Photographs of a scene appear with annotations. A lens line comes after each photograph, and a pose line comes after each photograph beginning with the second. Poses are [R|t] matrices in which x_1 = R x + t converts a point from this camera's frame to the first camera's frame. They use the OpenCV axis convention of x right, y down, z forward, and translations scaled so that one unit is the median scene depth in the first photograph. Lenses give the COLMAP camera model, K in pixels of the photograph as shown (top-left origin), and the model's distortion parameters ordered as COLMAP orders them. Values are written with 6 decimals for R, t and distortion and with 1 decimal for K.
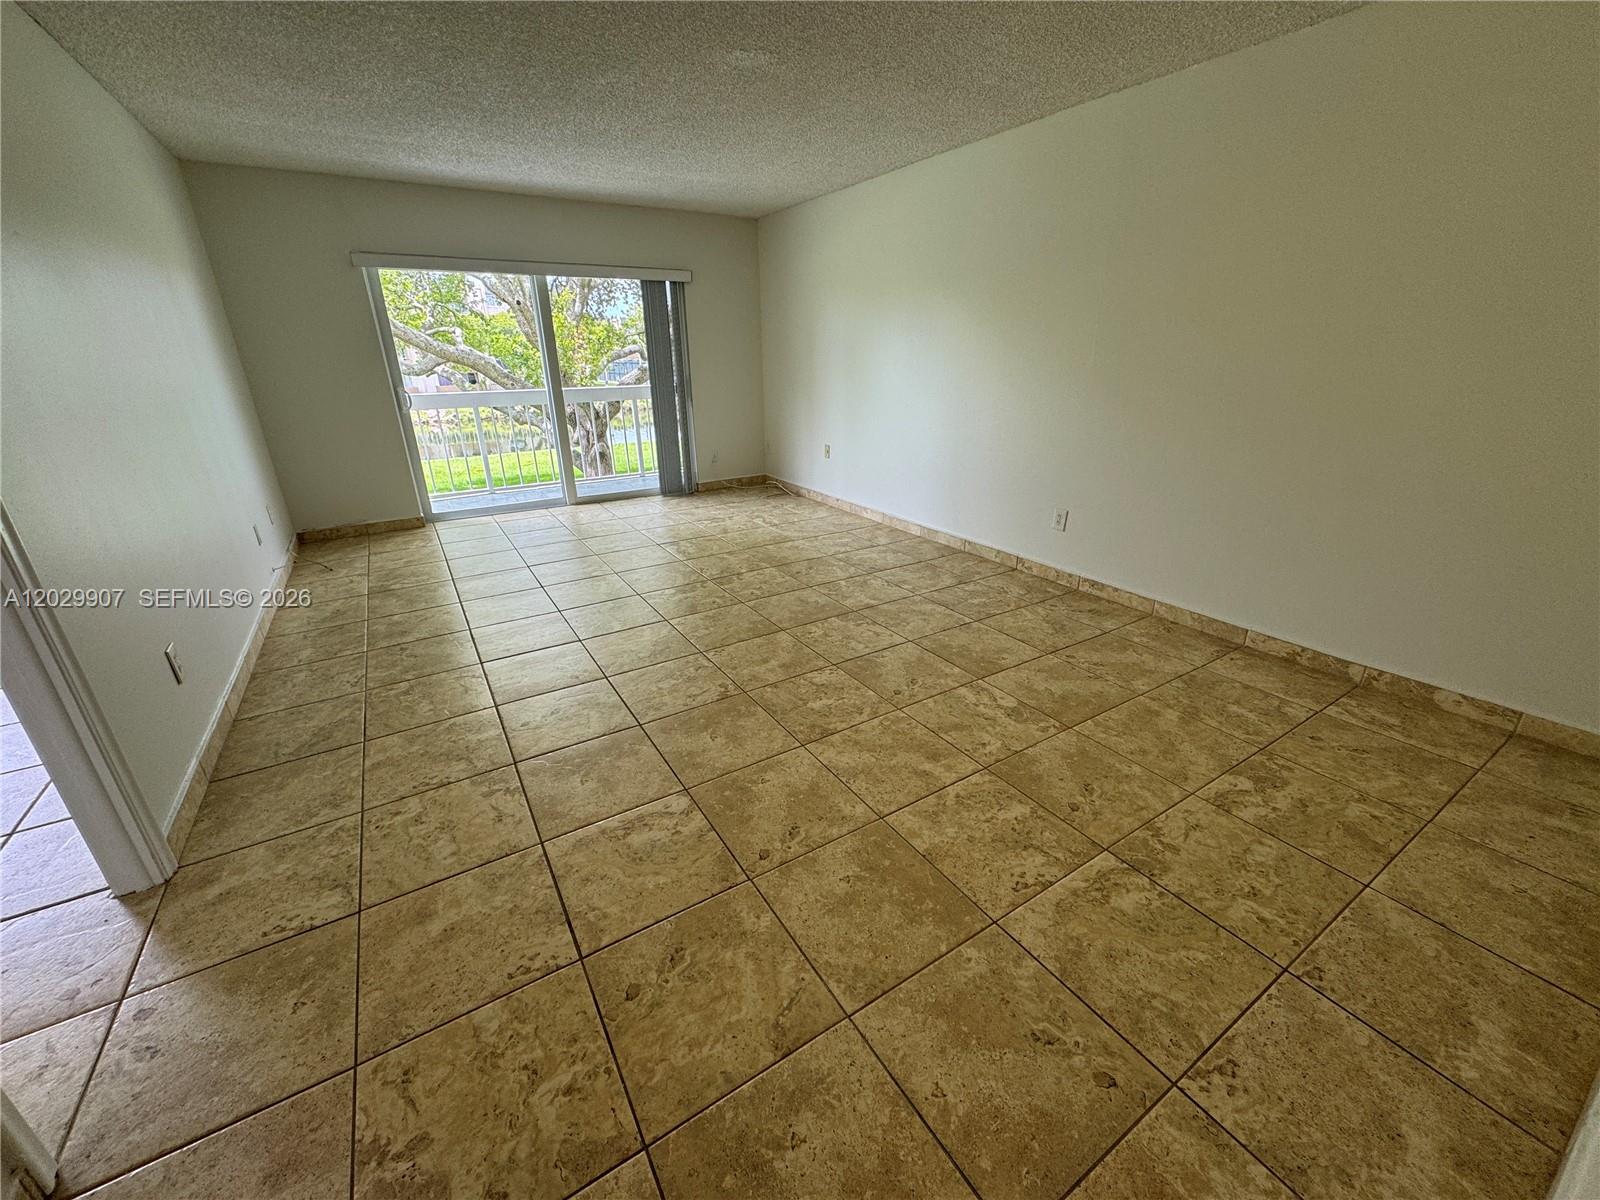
lens RADIAL K [[634.7, 0, 804.2], [0, 634.7, 583.2], [0, 0, 1]] dist [-0.002247, 0.000779]
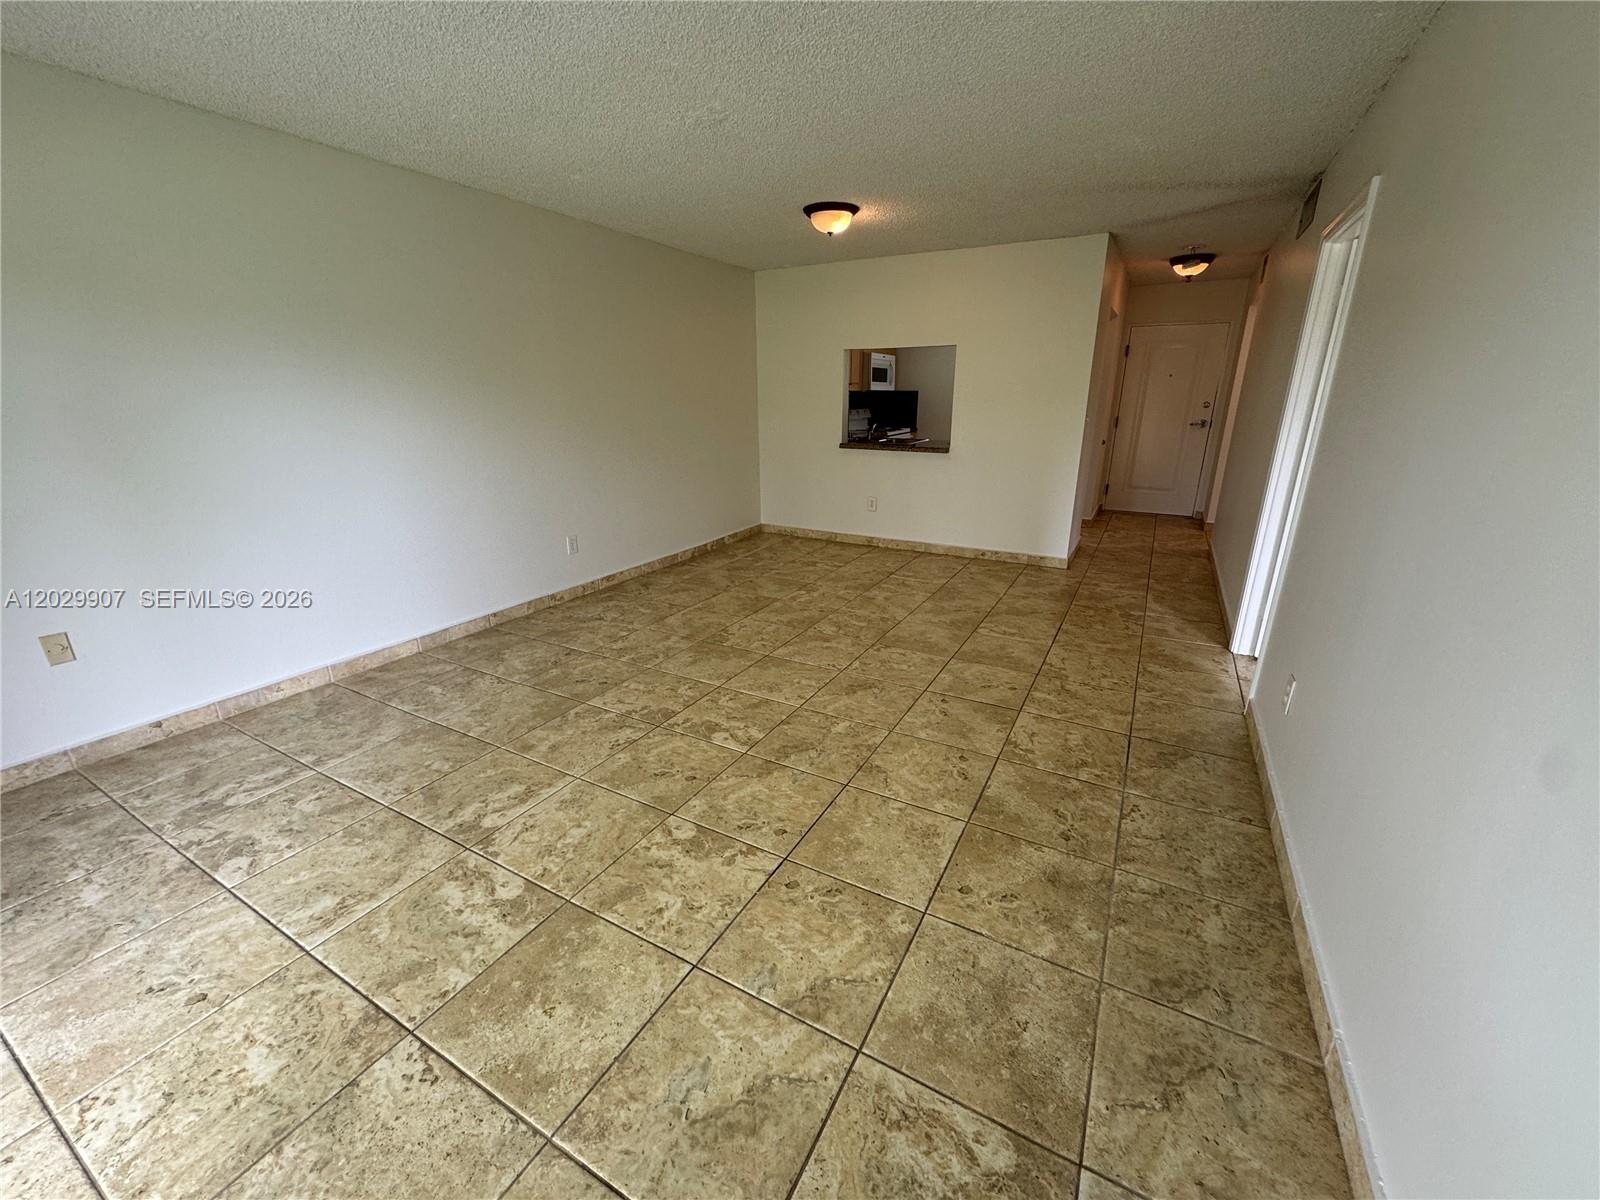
lens RADIAL K [[634.7, 0, 805.3], [0, 634.7, 606.7], [0, 0, 1]] dist [-0.002247, 0.000779]
pose [[-0.483711, -0.268142, 0.833141, -1.069890], [0.311645, 0.836755, 0.450242, -0.523676], [-0.817864, 0.477431, -0.321182, 1.428022]]
